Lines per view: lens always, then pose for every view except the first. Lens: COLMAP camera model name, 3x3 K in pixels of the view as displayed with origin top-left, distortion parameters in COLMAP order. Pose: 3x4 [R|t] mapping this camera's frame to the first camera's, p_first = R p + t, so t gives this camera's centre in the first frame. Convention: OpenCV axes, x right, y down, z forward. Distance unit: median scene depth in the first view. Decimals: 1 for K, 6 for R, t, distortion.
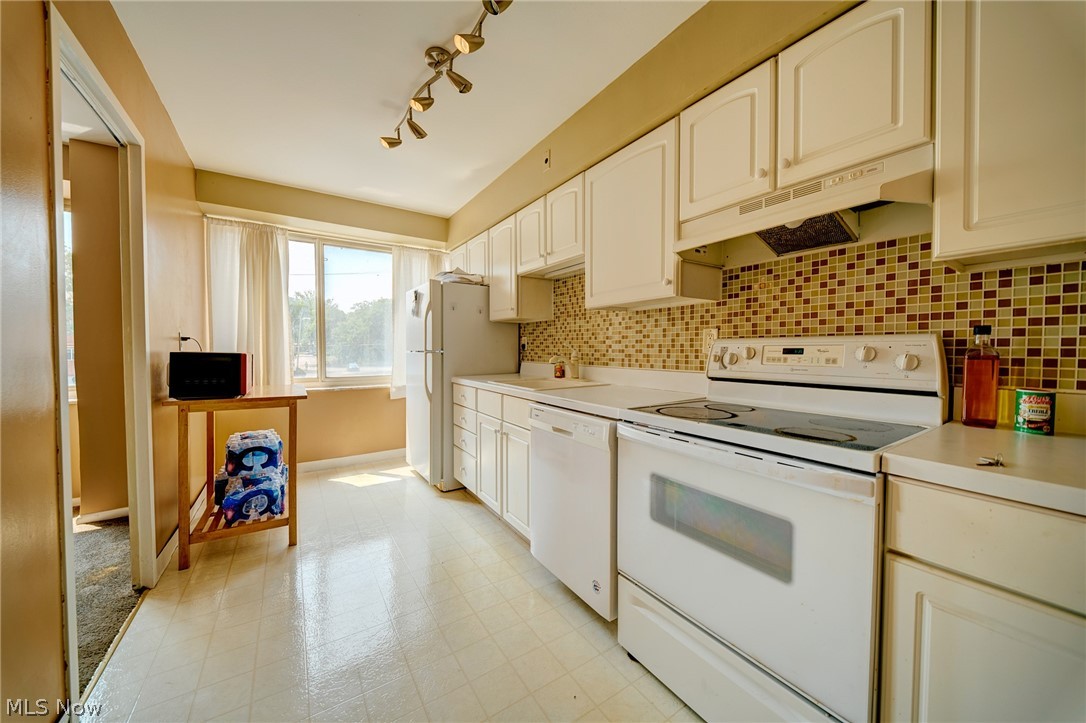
lens RADIAL K [[380.1, 0, 539.4], [0, 380.1, 356.6], [0, 0, 1]] dist [0.000439, 0.000012]
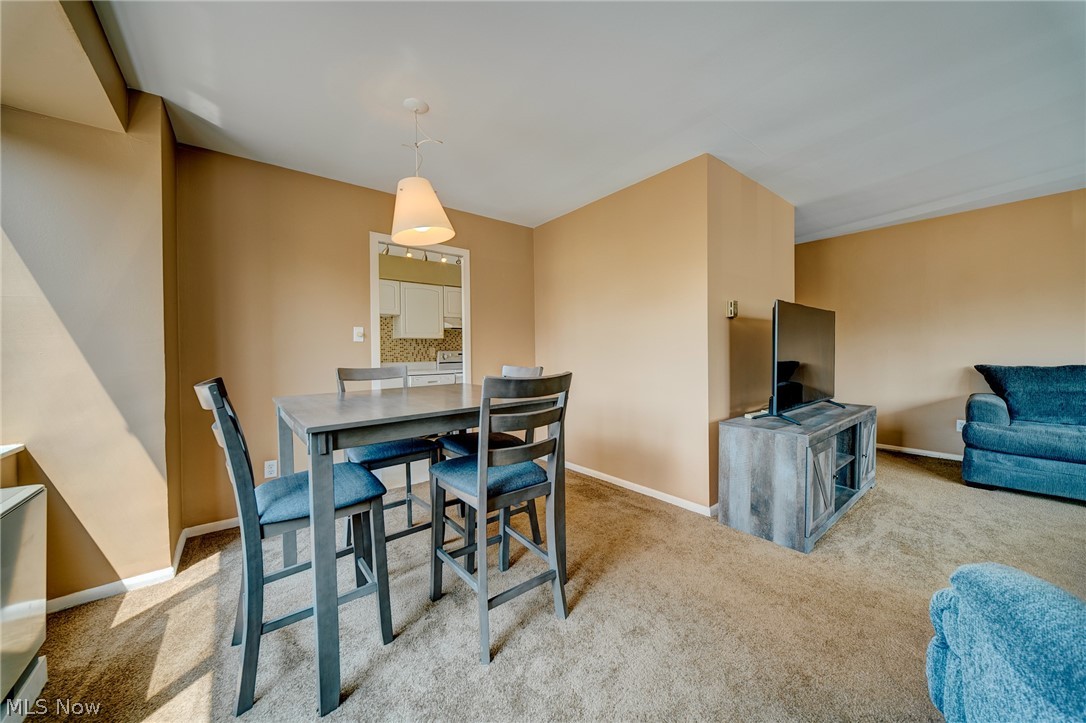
lens RADIAL K [[380.1, 0, 539.4], [0, 380.1, 356.6], [0, 0, 1]] dist [0.000439, 0.000012]
pose [[-0.083105, -0.008825, 0.996502, -2.438913], [0.029488, 0.999501, 0.011311, -0.007515], [-0.996104, 0.030325, -0.082804, 0.340931]]
